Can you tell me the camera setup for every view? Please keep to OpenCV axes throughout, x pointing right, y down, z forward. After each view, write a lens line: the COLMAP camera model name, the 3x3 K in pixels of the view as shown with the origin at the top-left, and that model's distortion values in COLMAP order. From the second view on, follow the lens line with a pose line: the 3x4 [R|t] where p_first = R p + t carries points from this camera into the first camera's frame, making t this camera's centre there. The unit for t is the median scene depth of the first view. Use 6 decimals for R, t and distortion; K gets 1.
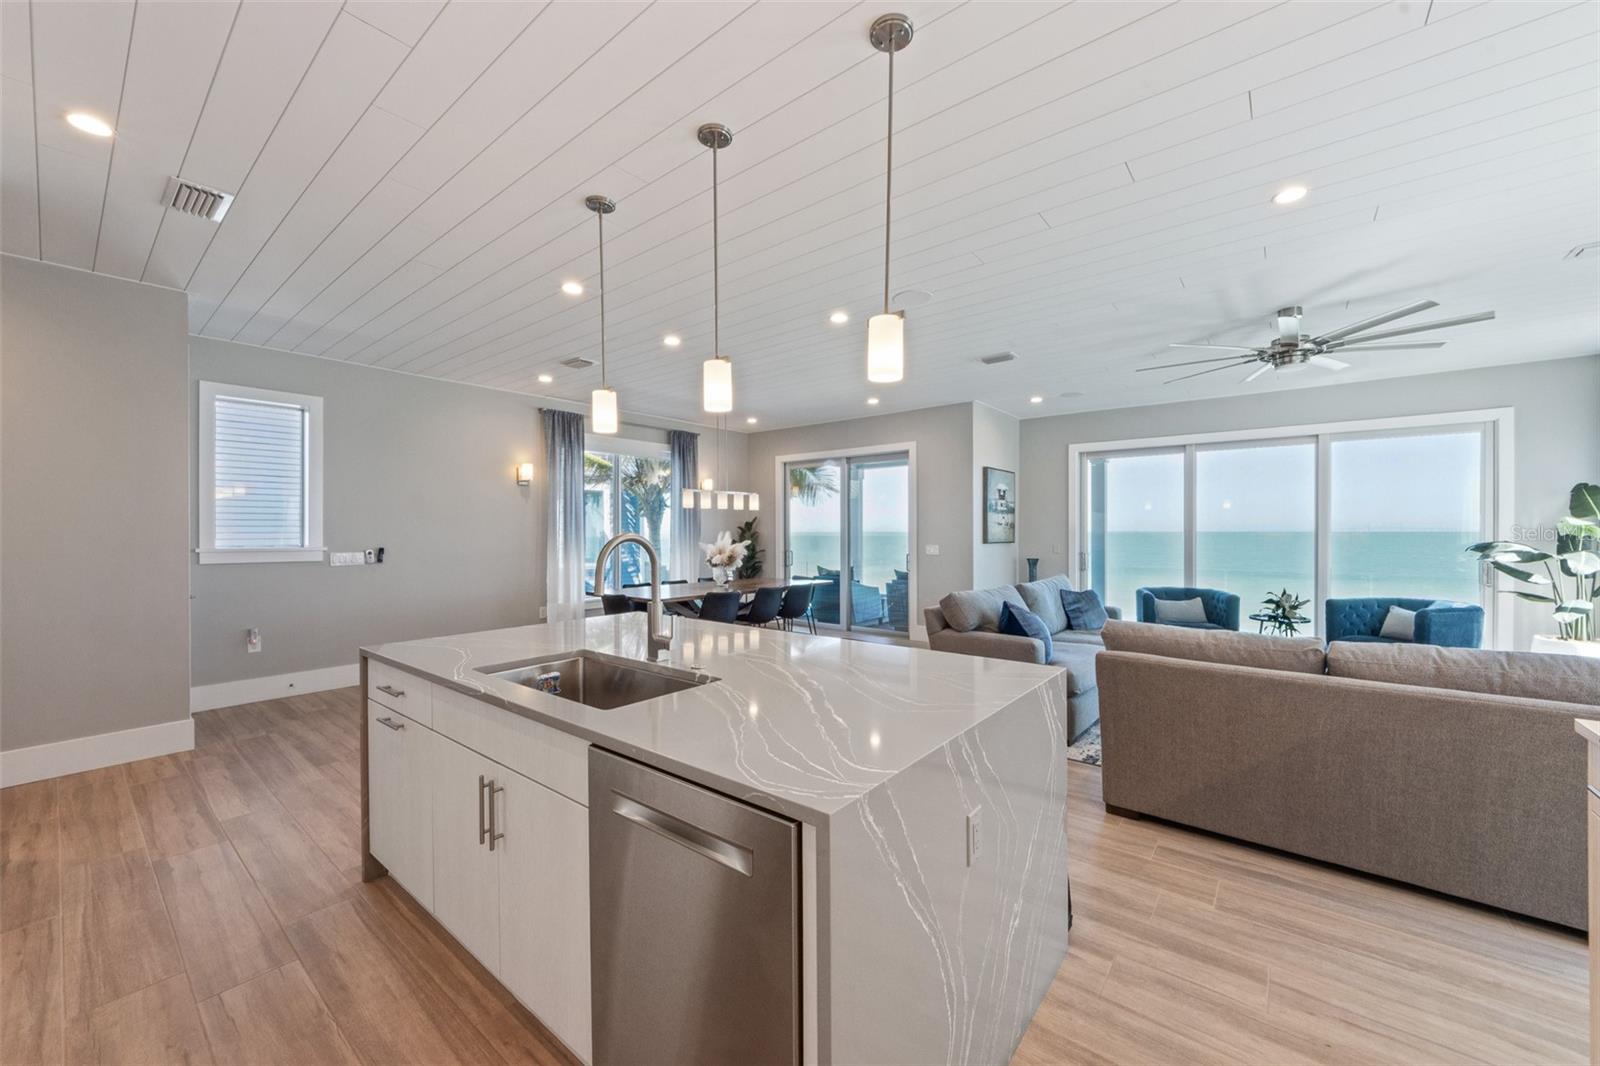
lens RADIAL K [[612.8, 0, 803.4], [0, 612.8, 534.4], [0, 0, 1]] dist [-0.007863, 0.002254]
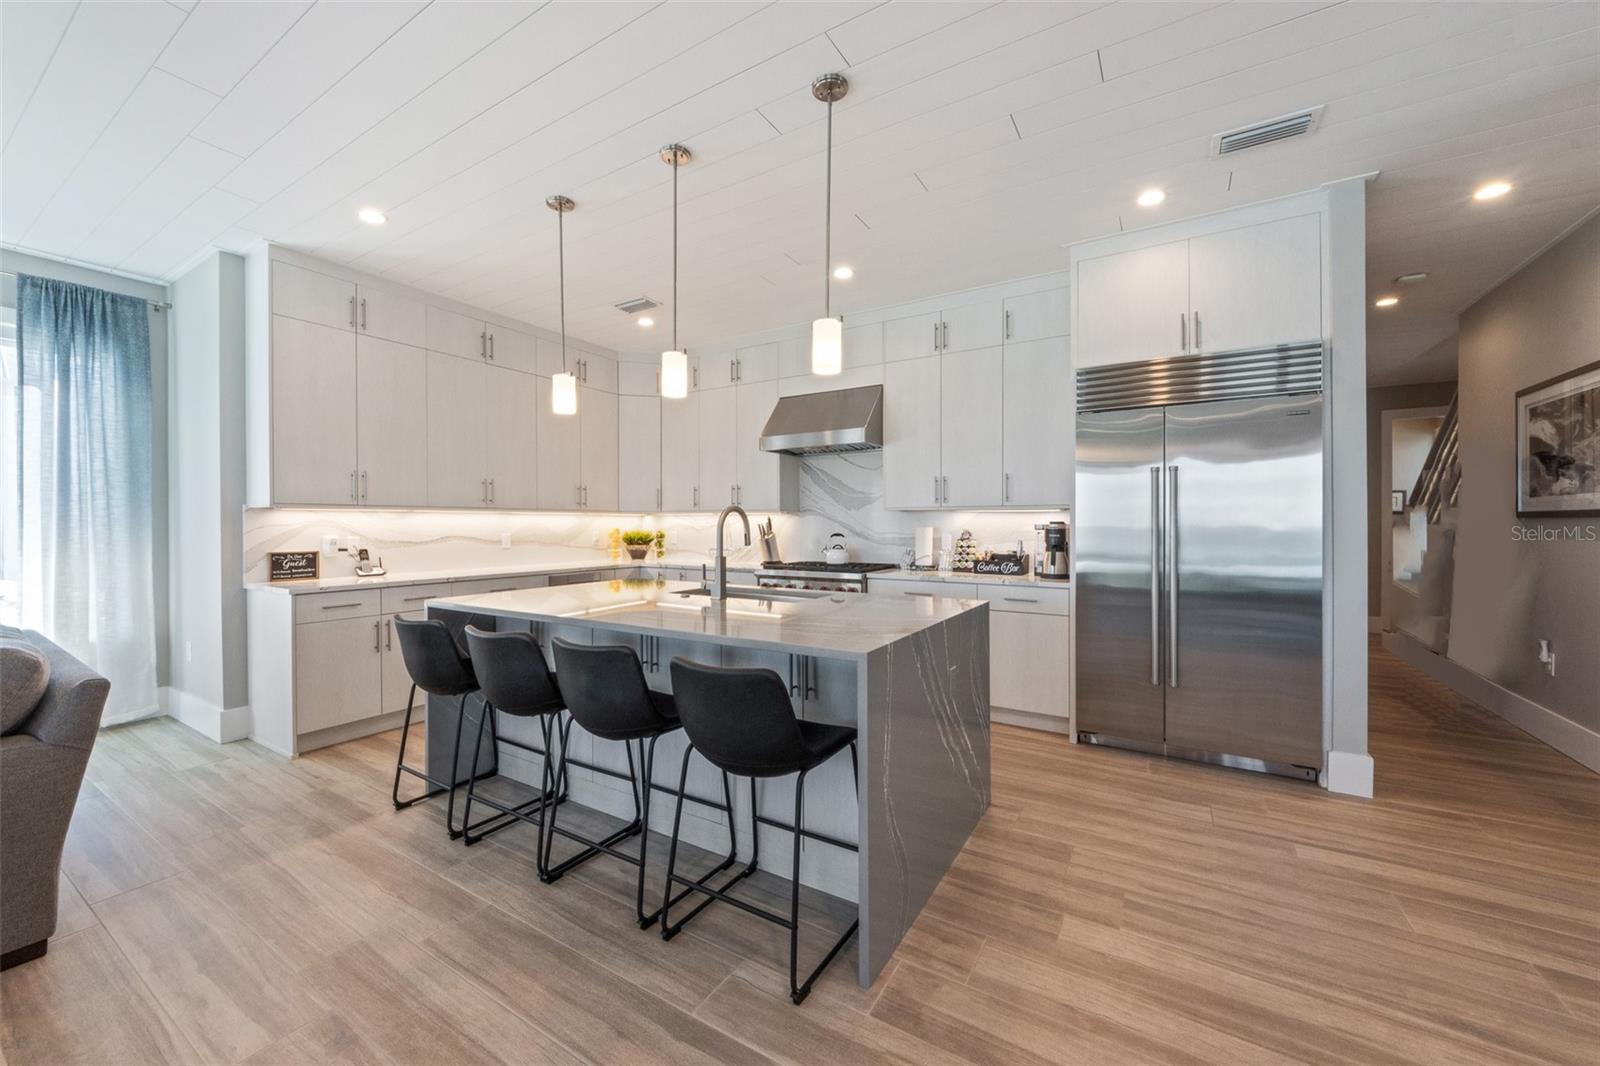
lens RADIAL K [[612.8, 0, 802.2], [0, 612.8, 527.9], [0, 0, 1]] dist [-0.007863, 0.002254]
pose [[-0.991922, 0.005269, -0.126741, -0.078440], [0.003496, 0.999893, 0.014213, 0.009463], [0.126803, 0.013656, -0.991834, 0.745211]]
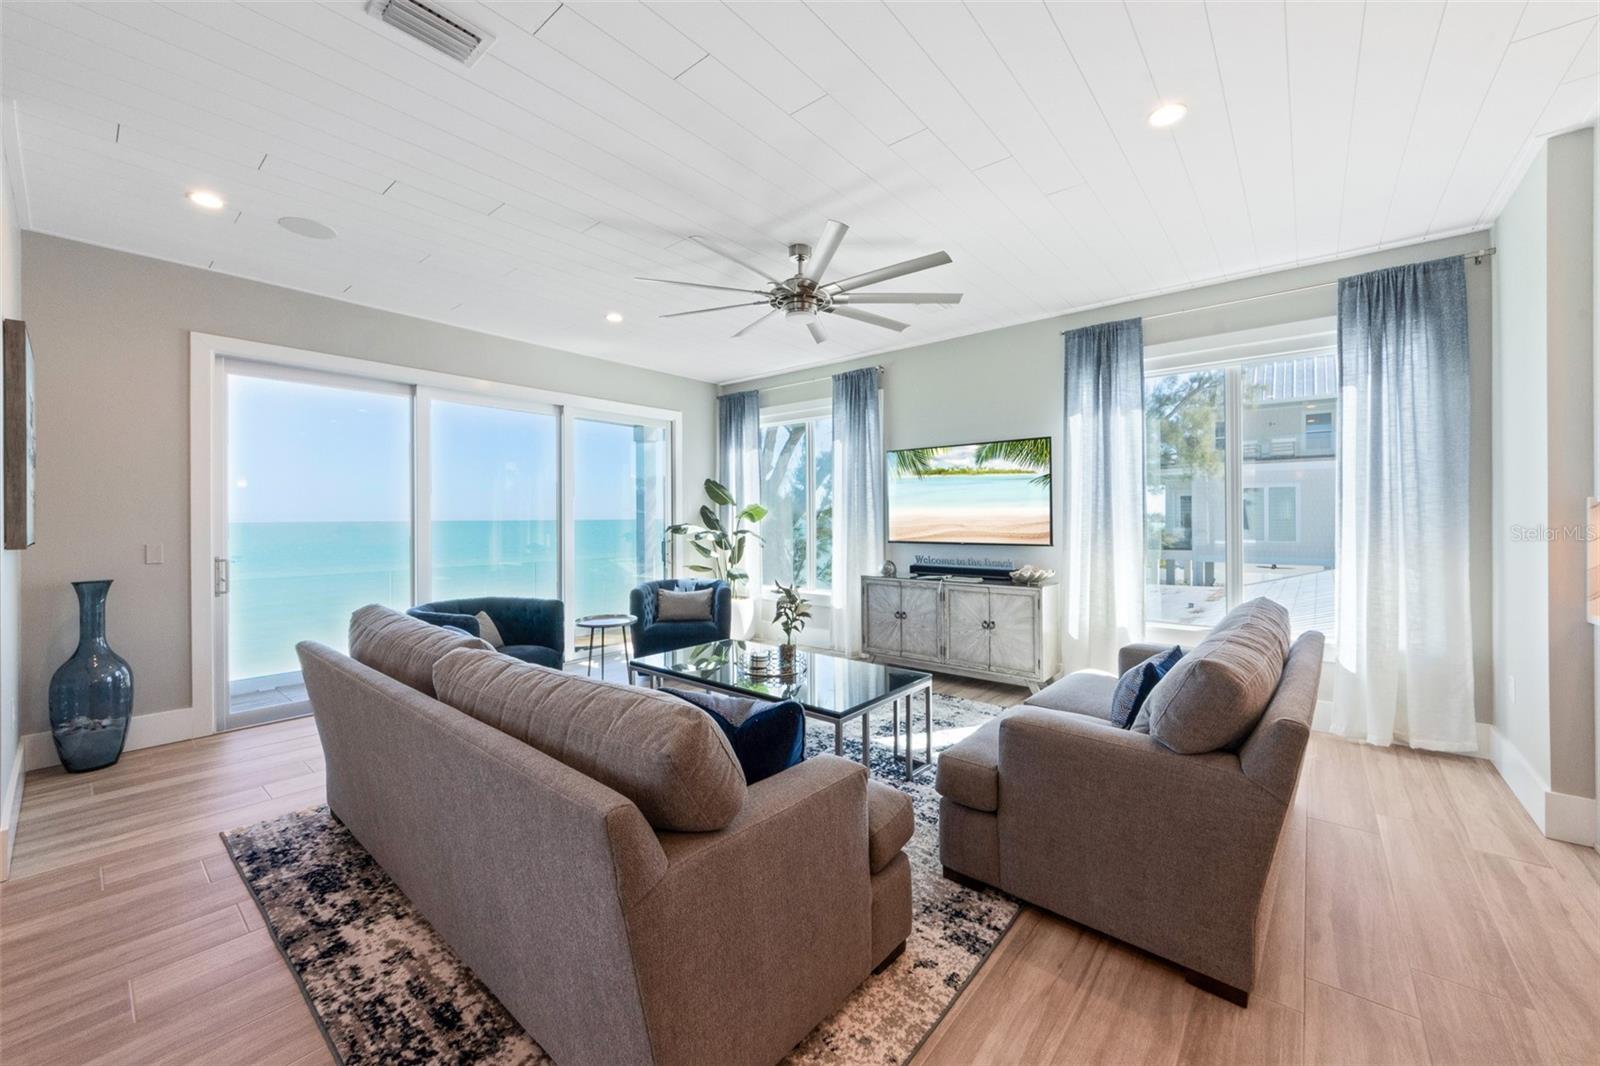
lens RADIAL K [[612.8, 0, 795.2], [0, 612.8, 517.3], [0, 0, 1]] dist [-0.007863, 0.002254]
pose [[0.020095, 0.002308, 0.999795, -0.028314], [0.010485, 0.999942, -0.002519, 0.002911], [-0.999743, 0.010533, 0.020070, 0.612992]]
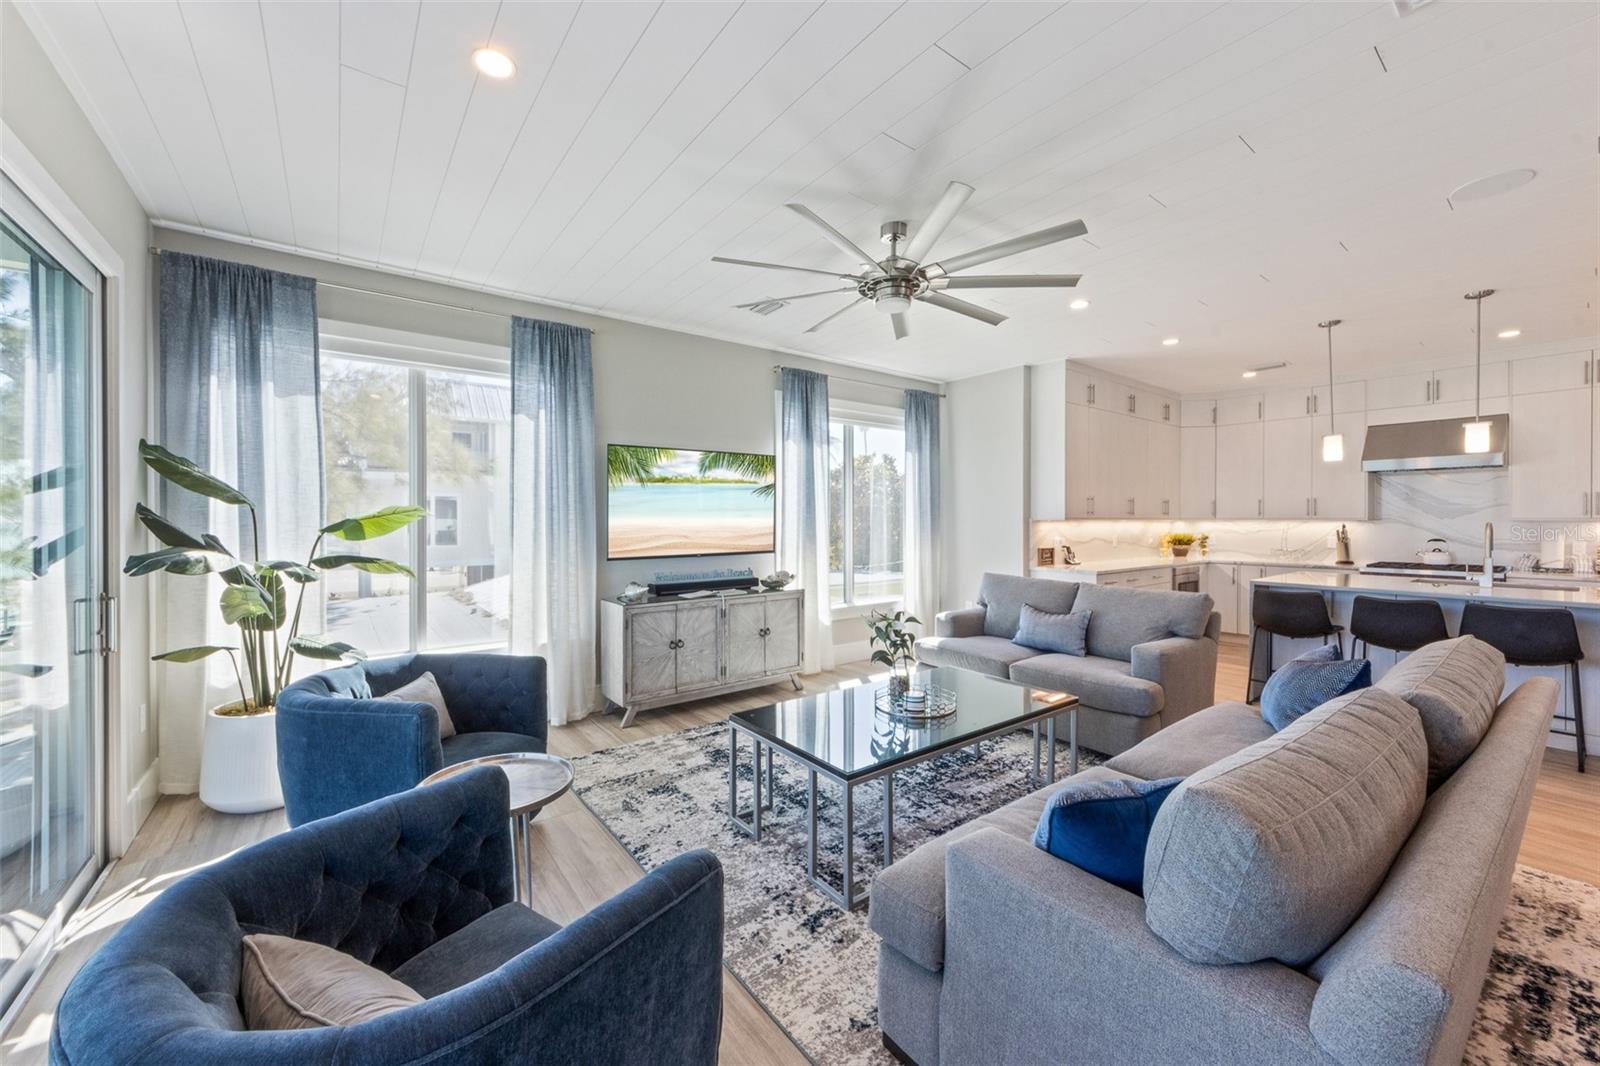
lens RADIAL K [[612.8, 0, 794.7], [0, 612.8, 523.1], [0, 0, 1]] dist [-0.007863, 0.002254]
pose [[-0.969656, 0.003359, 0.244450, 0.445212], [0.005666, 0.999946, 0.008733, -0.007845], [-0.244407, 0.009853, -0.969623, 1.077681]]
